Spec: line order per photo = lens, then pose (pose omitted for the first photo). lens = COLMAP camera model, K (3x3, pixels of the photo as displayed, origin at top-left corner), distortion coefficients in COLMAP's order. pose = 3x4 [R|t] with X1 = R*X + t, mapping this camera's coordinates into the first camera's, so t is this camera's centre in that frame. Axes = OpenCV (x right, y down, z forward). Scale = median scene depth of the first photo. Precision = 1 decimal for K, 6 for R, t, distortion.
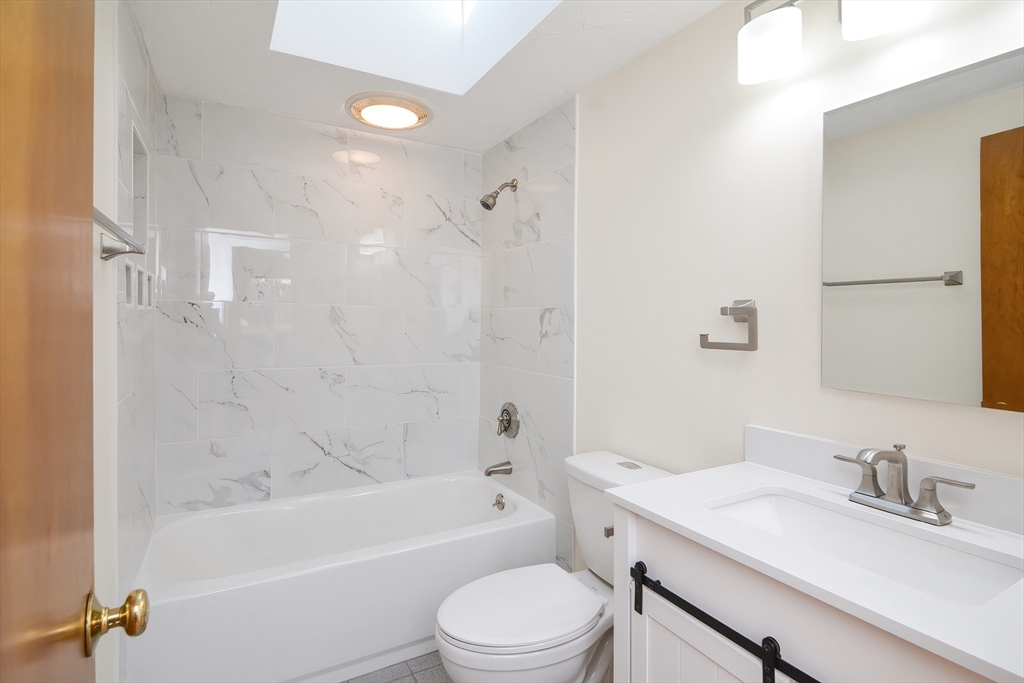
lens RADIAL K [[495.7, 0, 512.0], [0, 495.7, 341.5], [0, 0, 1]] dist [-0.002652, -0.010382]
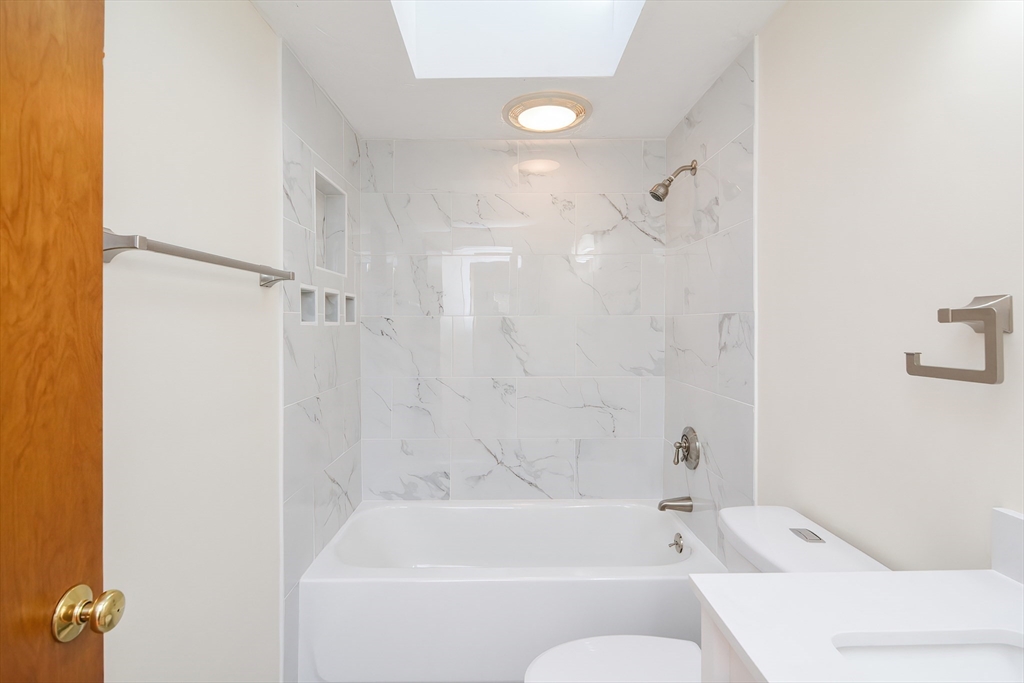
lens RADIAL K [[495.7, 0, 512.0], [0, 495.7, 341.5], [0, 0, 1]] dist [-0.002652, -0.010382]
pose [[0.872487, -0.000815, -0.488637, 0.149723], [-0.004264, 0.999948, -0.009282, -0.012587], [0.488619, 0.010182, 0.872438, 0.125652]]
